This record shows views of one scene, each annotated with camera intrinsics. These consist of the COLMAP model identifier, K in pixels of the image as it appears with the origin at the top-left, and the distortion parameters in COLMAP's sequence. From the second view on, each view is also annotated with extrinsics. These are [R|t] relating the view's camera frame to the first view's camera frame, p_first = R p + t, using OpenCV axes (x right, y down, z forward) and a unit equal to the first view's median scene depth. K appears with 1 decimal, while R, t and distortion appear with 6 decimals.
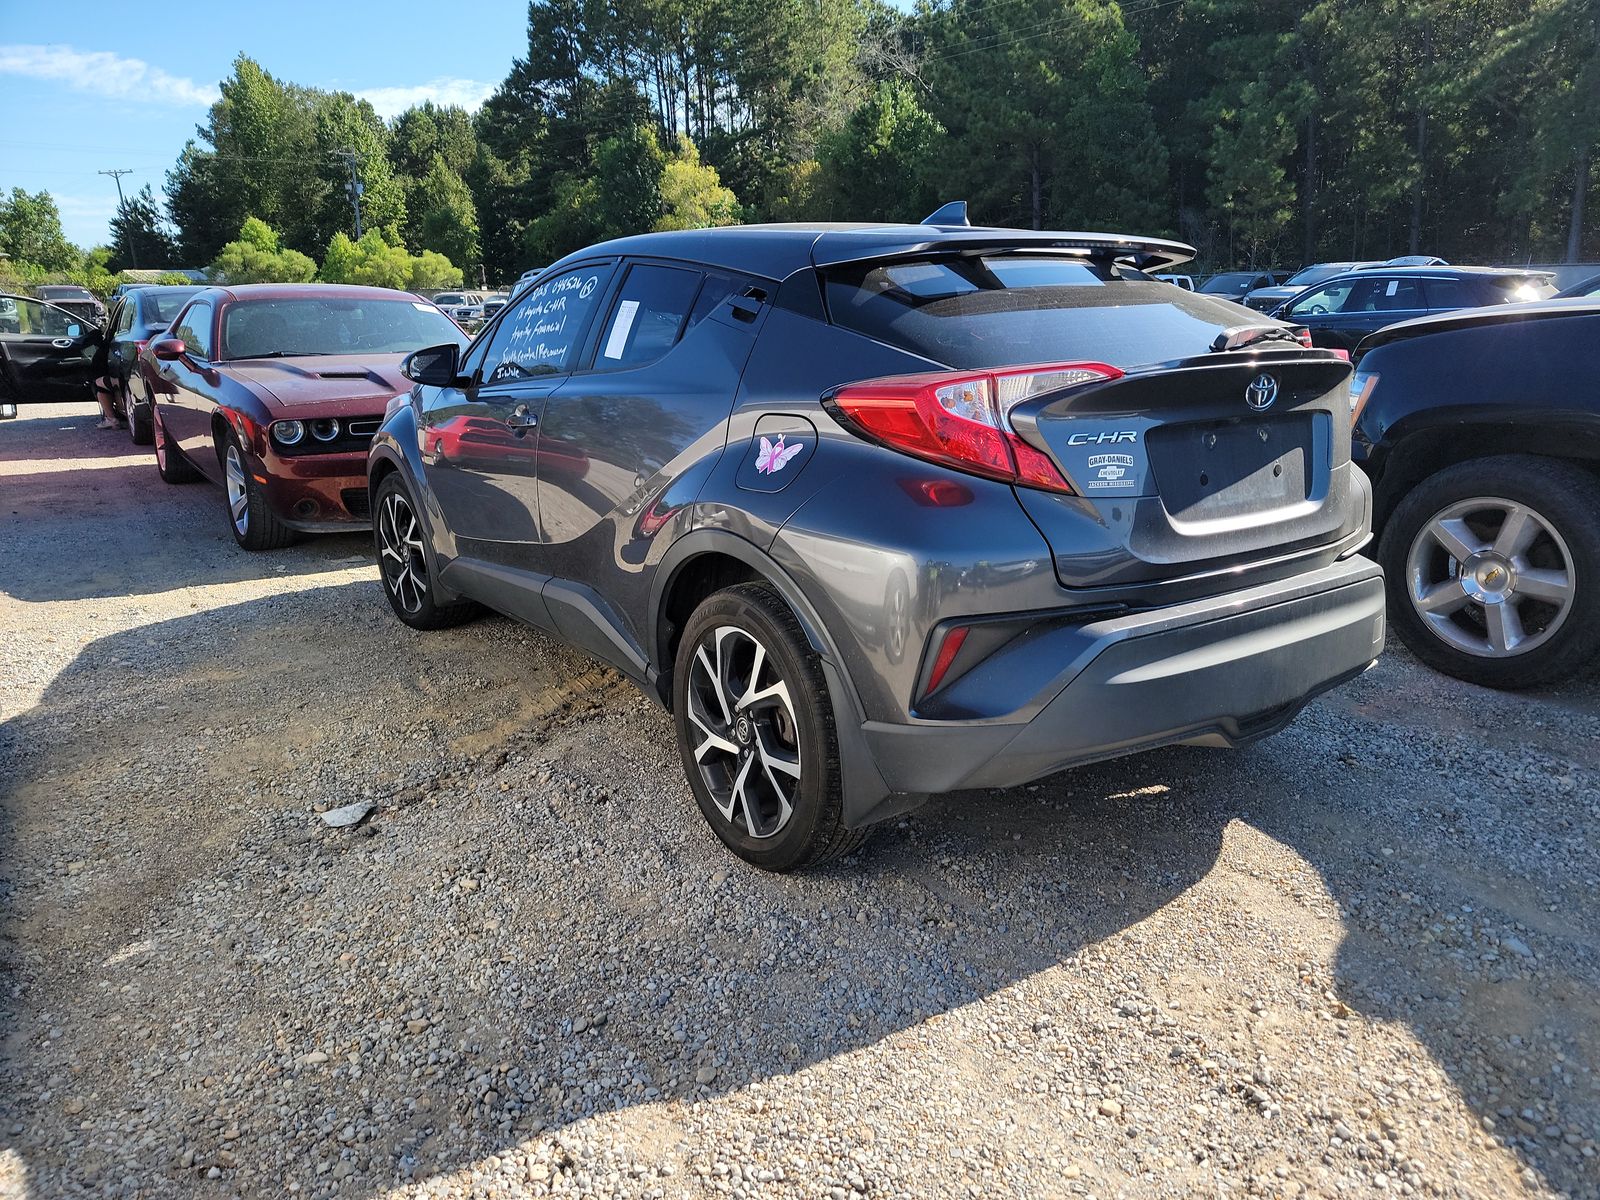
lens RADIAL K [[1106.6, 0, 835.8], [0, 1106.6, 629.3], [0, 0, 1]] dist [0.042694, -0.044888]
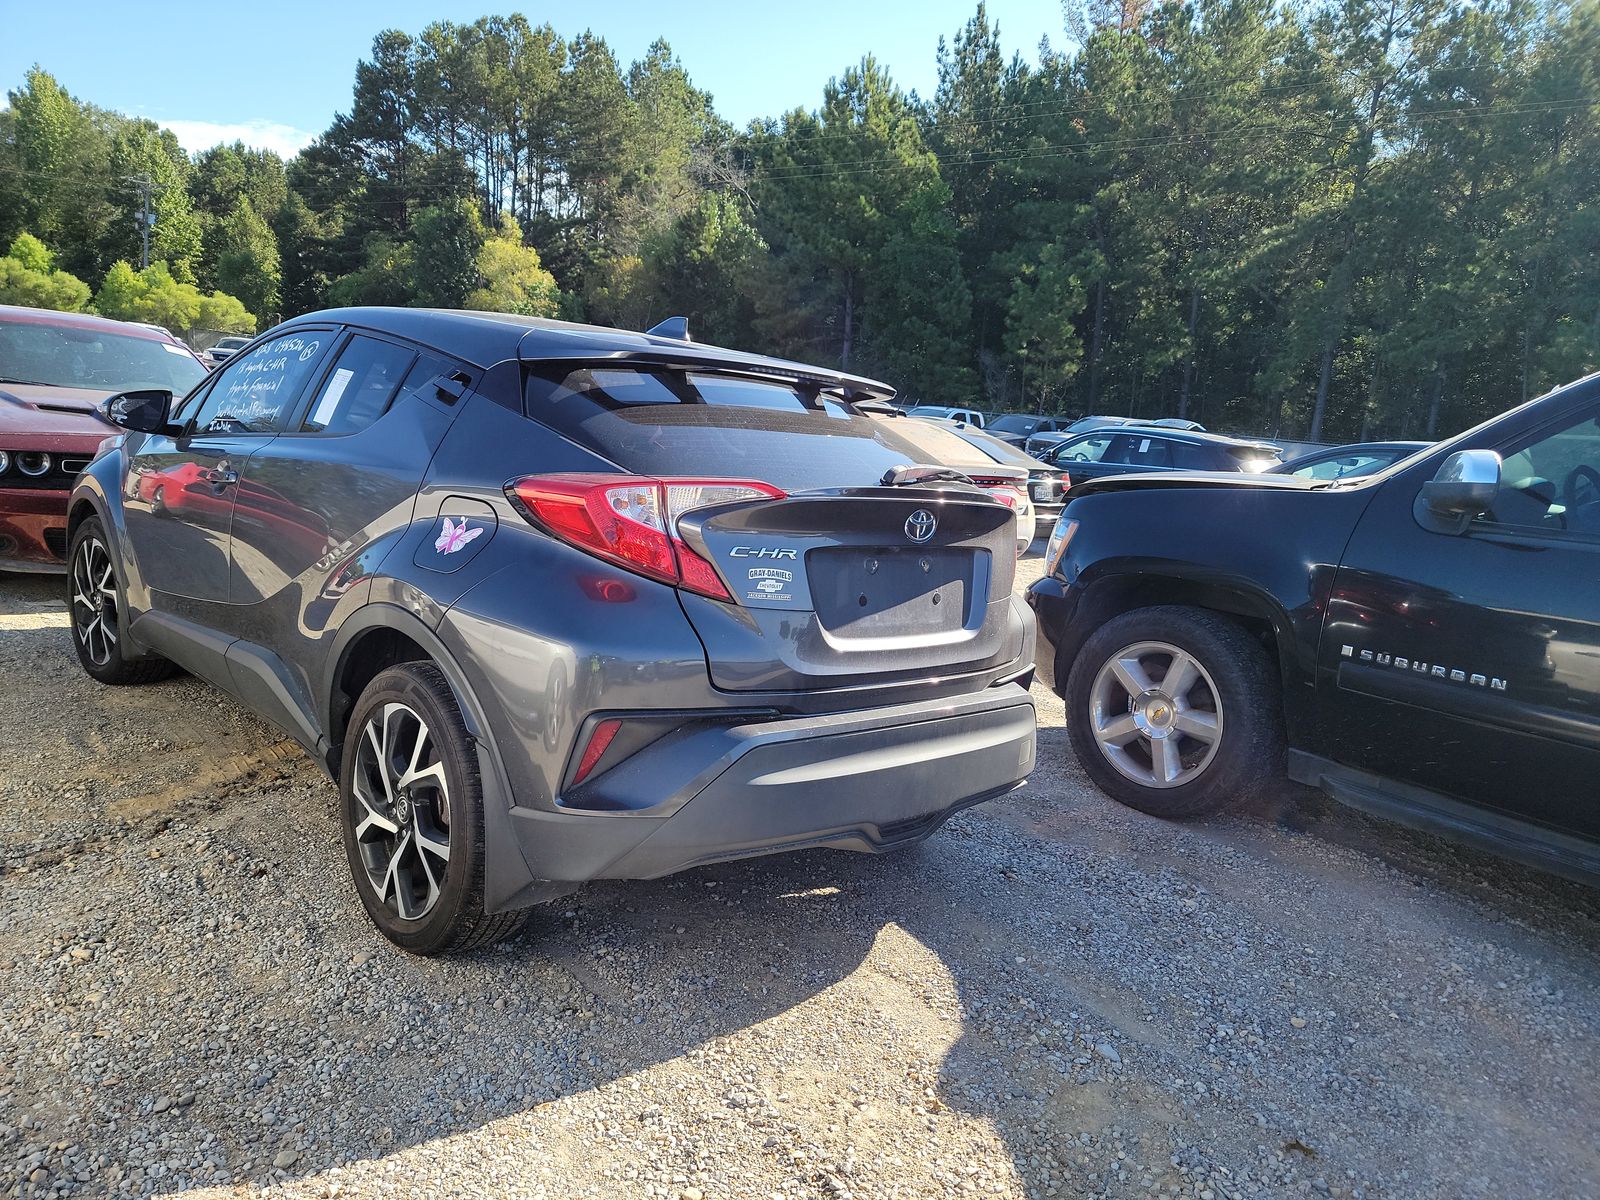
lens RADIAL K [[1106.6, 0, 800.2], [0, 1106.6, 662.1], [0, 0, 1]] dist [0.042694, -0.044888]
pose [[0.985244, 0.084011, 0.149121, 0.094404], [-0.075108, 0.995095, -0.064373, -0.001421], [-0.153798, 0.052223, 0.986721, -0.036145]]
